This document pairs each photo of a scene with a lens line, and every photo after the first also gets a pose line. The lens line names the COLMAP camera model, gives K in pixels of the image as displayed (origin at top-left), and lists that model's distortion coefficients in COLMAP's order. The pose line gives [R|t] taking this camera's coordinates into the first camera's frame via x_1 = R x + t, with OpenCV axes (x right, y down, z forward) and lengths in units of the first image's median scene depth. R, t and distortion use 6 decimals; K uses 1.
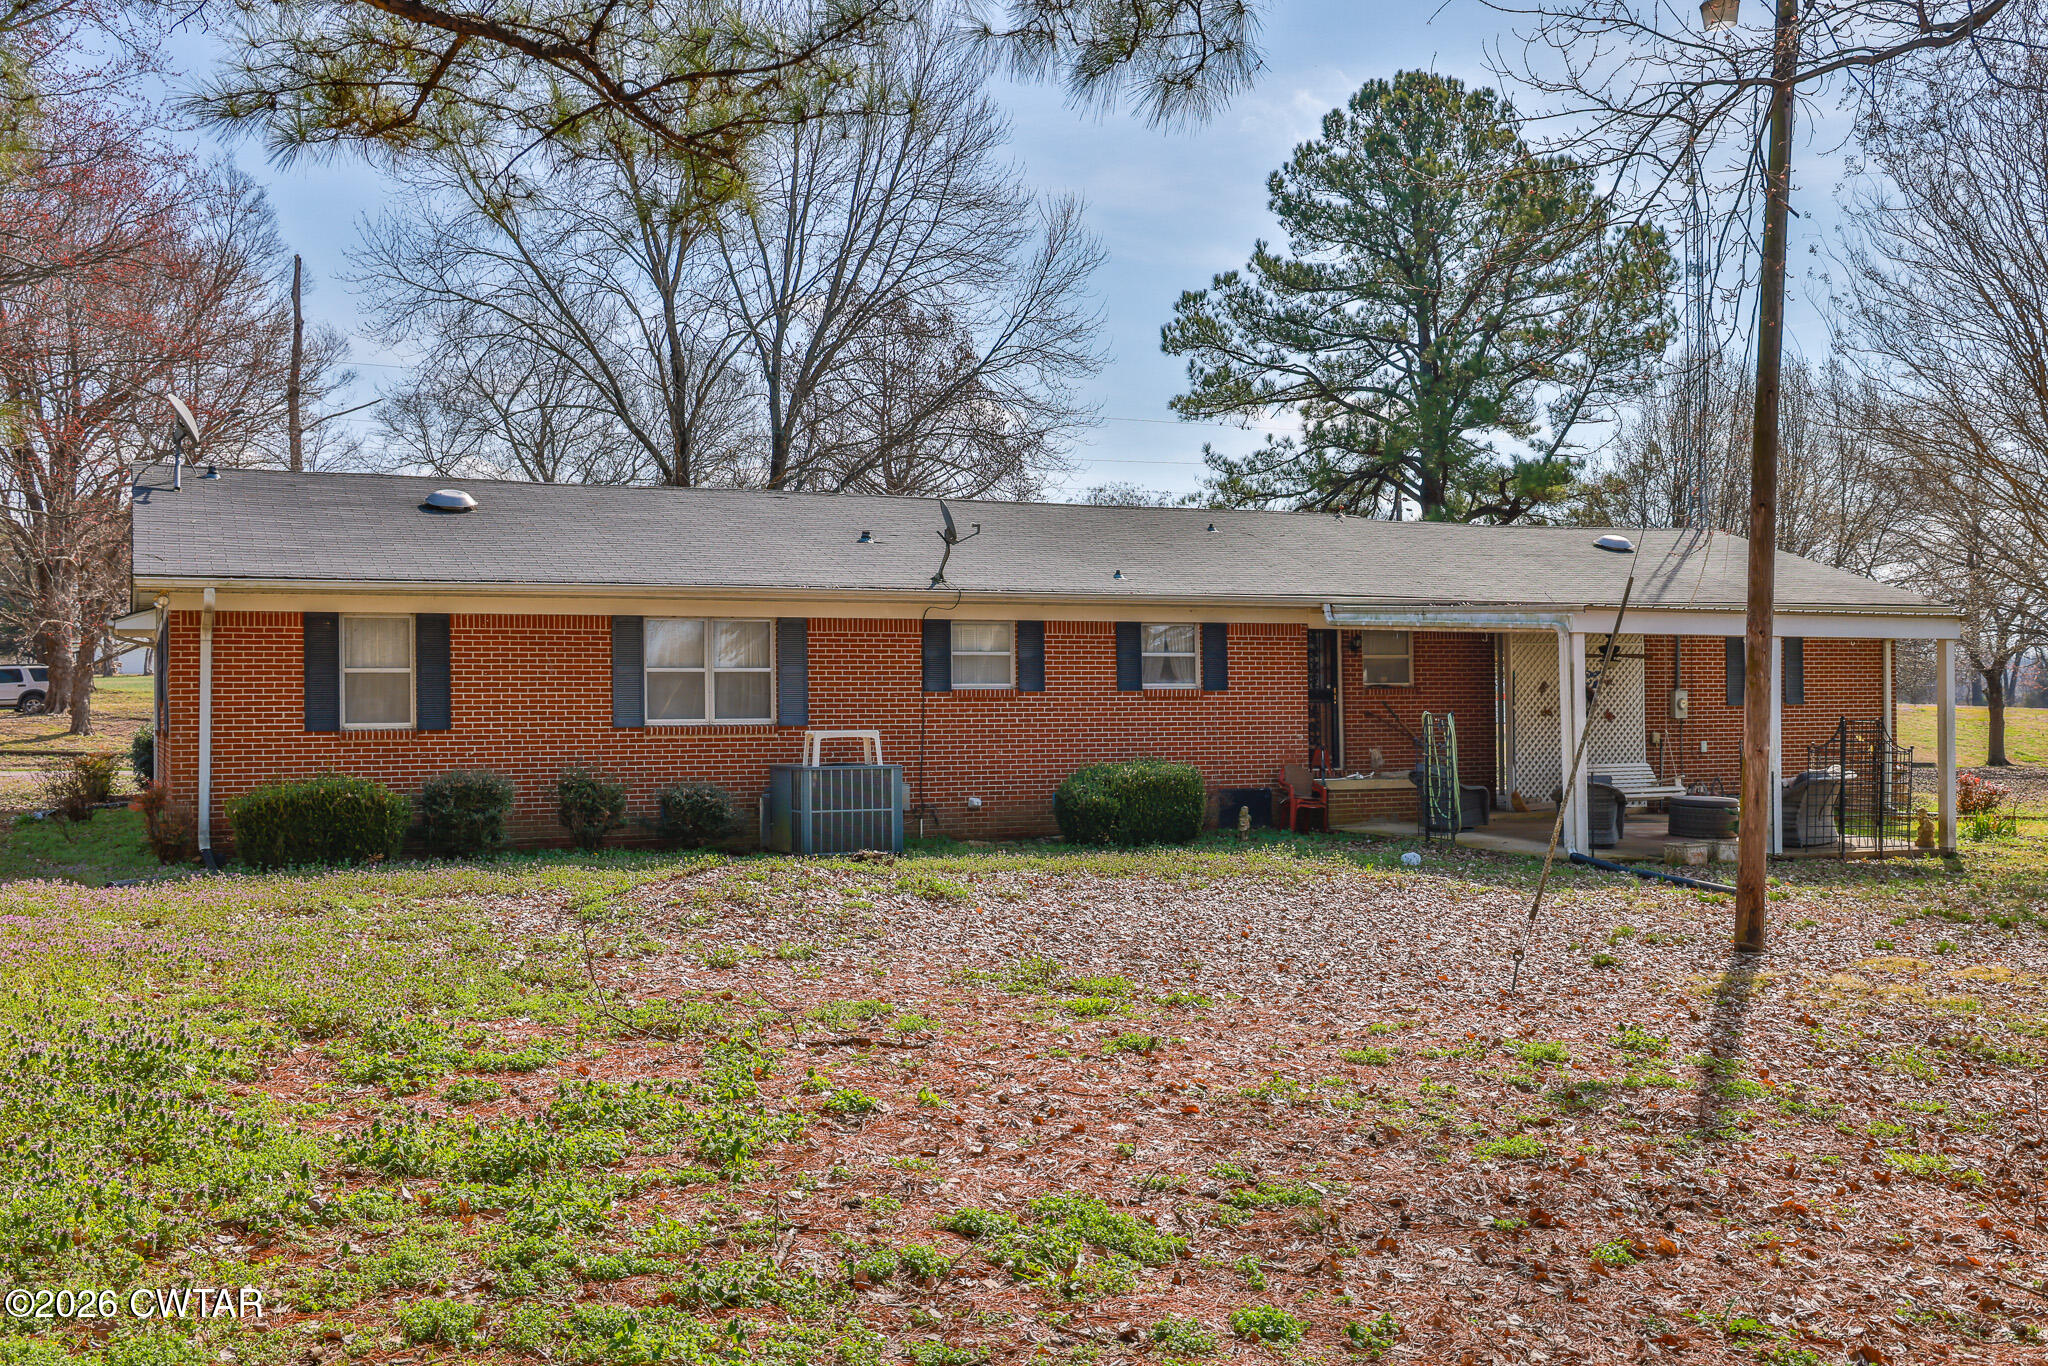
lens RADIAL K [[1919.0, 0, 1024.5], [0, 1919.0, 688.0], [0, 0, 1]] dist [0.005397, 0.000000]
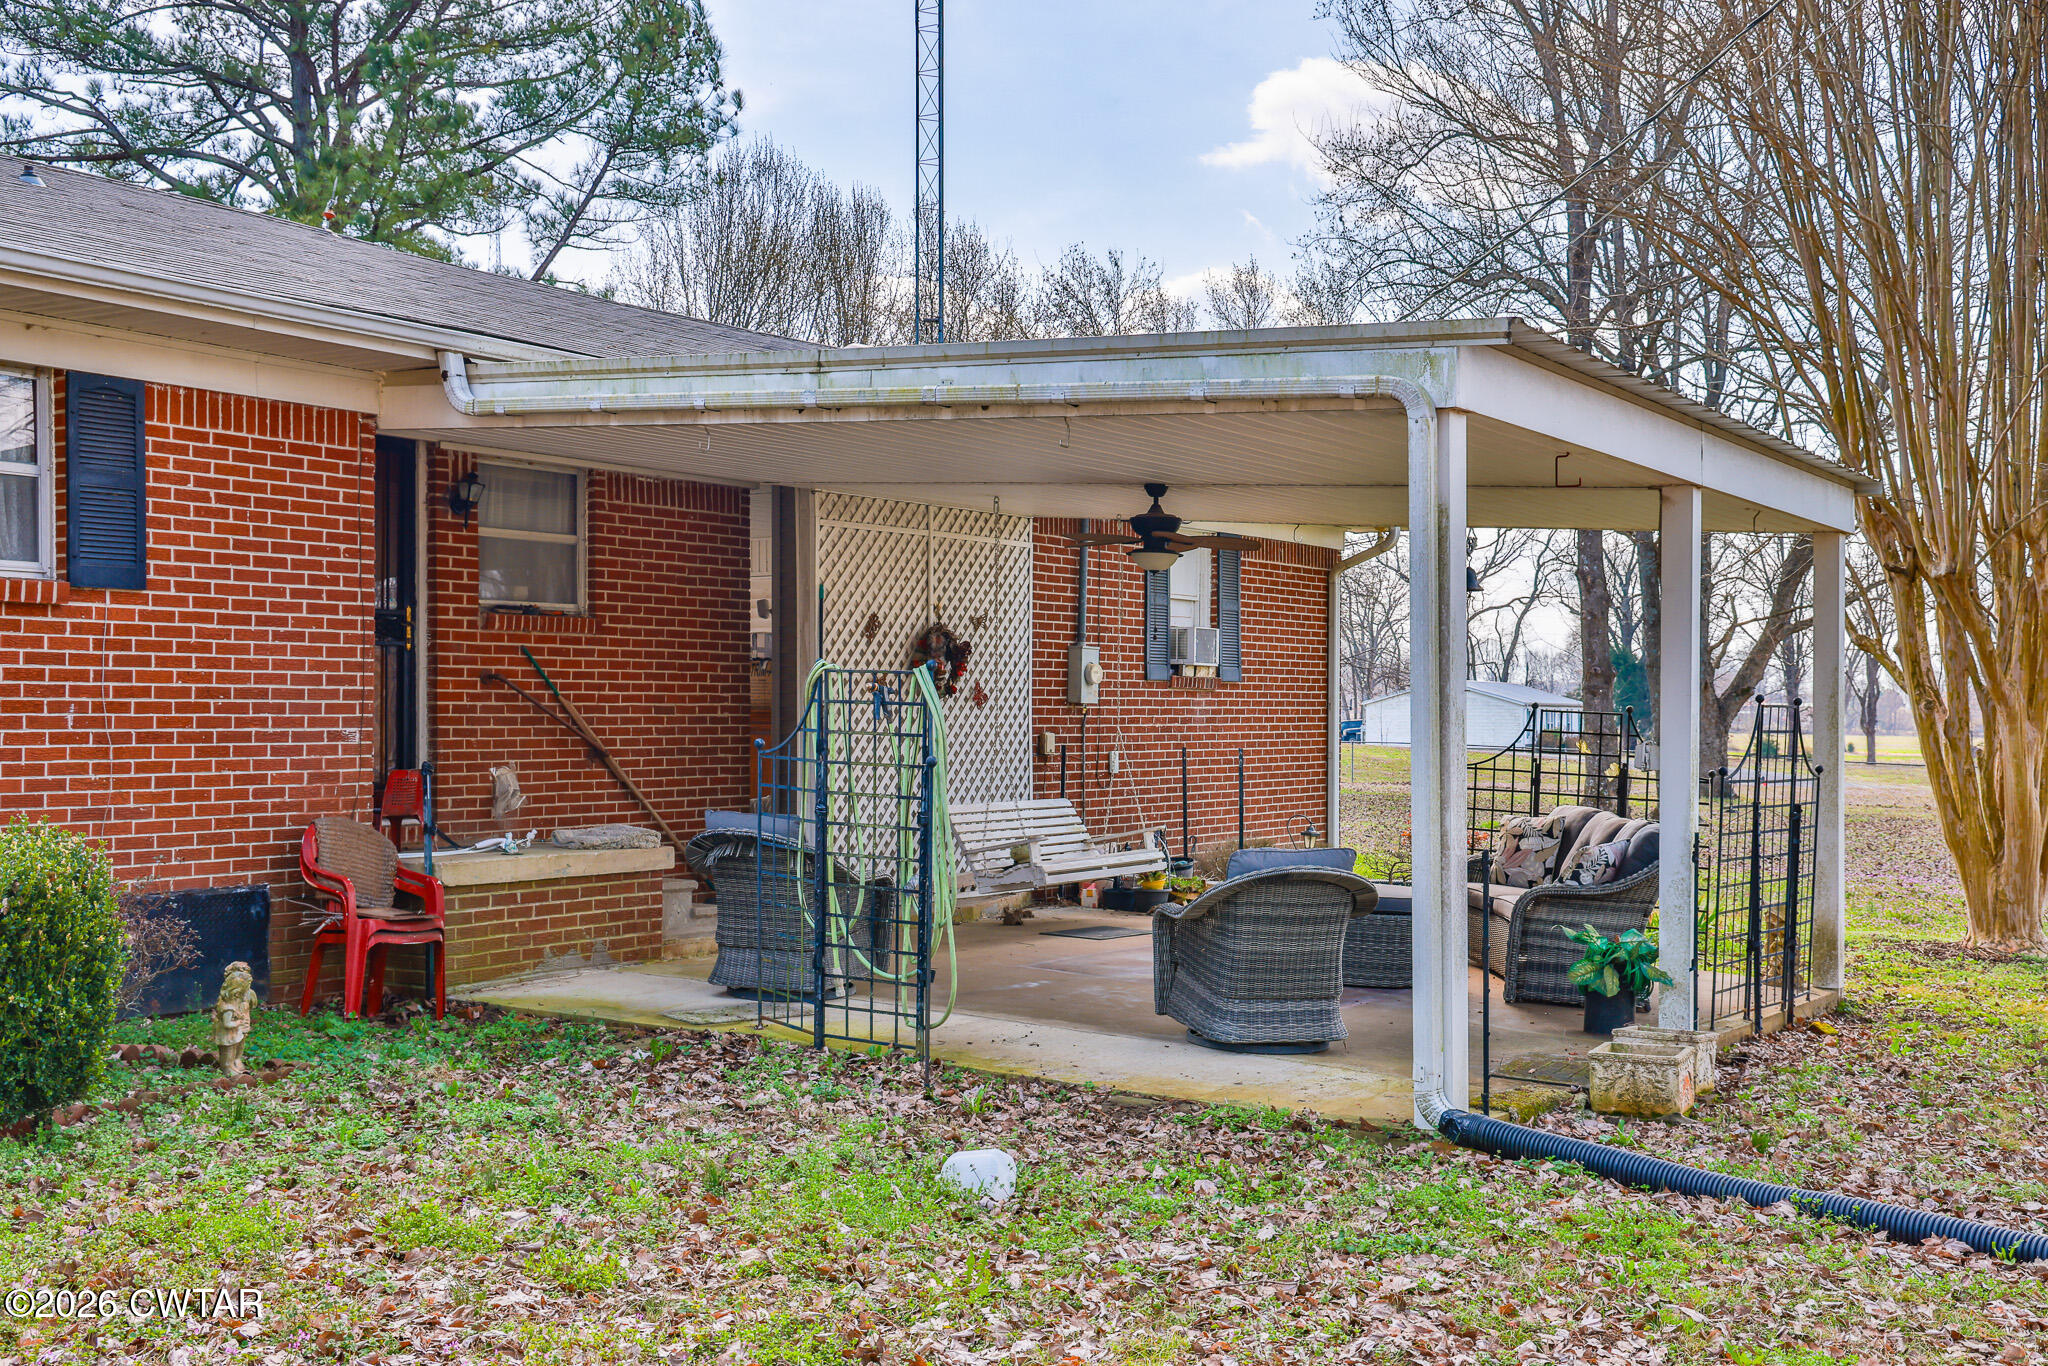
lens RADIAL K [[2274.5, 0, 1021.0], [0, 2274.5, 696.1], [0, 0, 1]] dist [0.086083, 0.000000]
pose [[0.843415, 0.016355, 0.537014, 0.021605], [-0.019090, 0.999818, -0.000469, 0.016089], [-0.536923, -0.009856, 0.843574, 0.581587]]
